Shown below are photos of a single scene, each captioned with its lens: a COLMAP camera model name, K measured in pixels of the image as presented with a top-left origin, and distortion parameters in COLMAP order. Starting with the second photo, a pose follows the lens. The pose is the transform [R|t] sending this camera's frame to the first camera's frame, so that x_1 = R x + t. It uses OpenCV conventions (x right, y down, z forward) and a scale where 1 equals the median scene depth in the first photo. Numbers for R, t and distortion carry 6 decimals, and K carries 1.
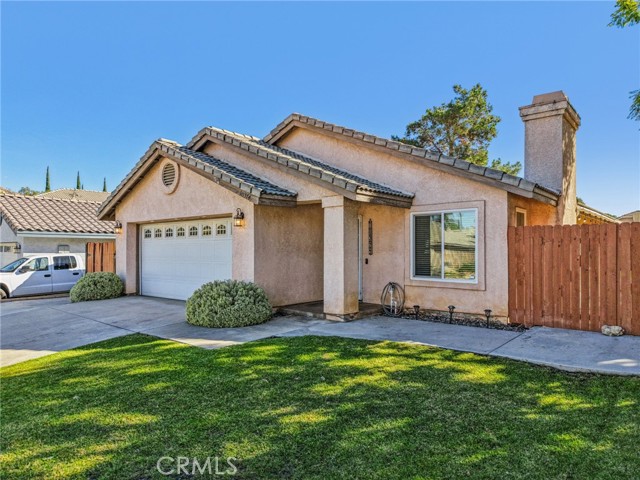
lens RADIAL K [[427.5, 0, 317.5], [0, 427.5, 247.7], [0, 0, 1]] dist [0.023519, -0.022759]
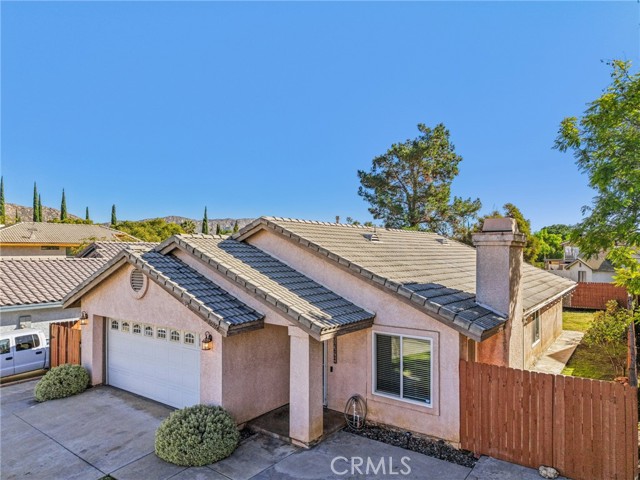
lens RADIAL K [[427.5, 0, 317.6], [0, 427.5, 251.7], [0, 0, 1]] dist [0.023519, -0.022759]
pose [[0.997294, 0.001957, 0.073494, 0.004230], [-0.002348, 0.999984, 0.005228, -0.282122], [-0.073482, -0.005387, 0.997282, -0.047327]]
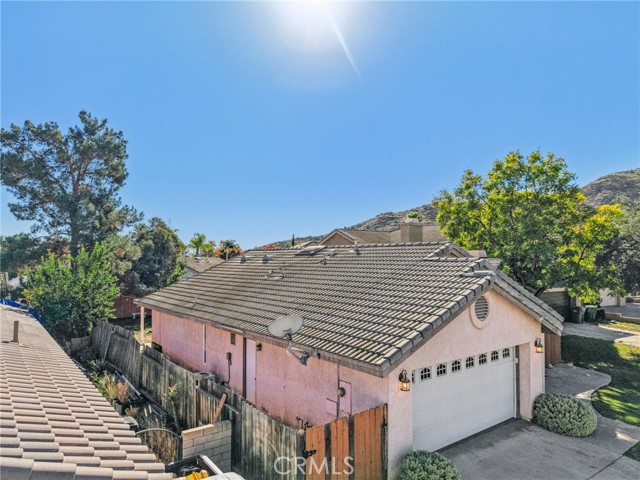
lens RADIAL K [[427.5, 0, 311.1], [0, 427.5, 255.5], [0, 0, 1]] dist [0.023519, -0.022759]
pose [[0.213890, 0.010451, 0.976802, -1.550368], [-0.008634, 0.999924, -0.008808, -0.315905], [-0.976820, -0.006550, 0.213964, 1.350847]]
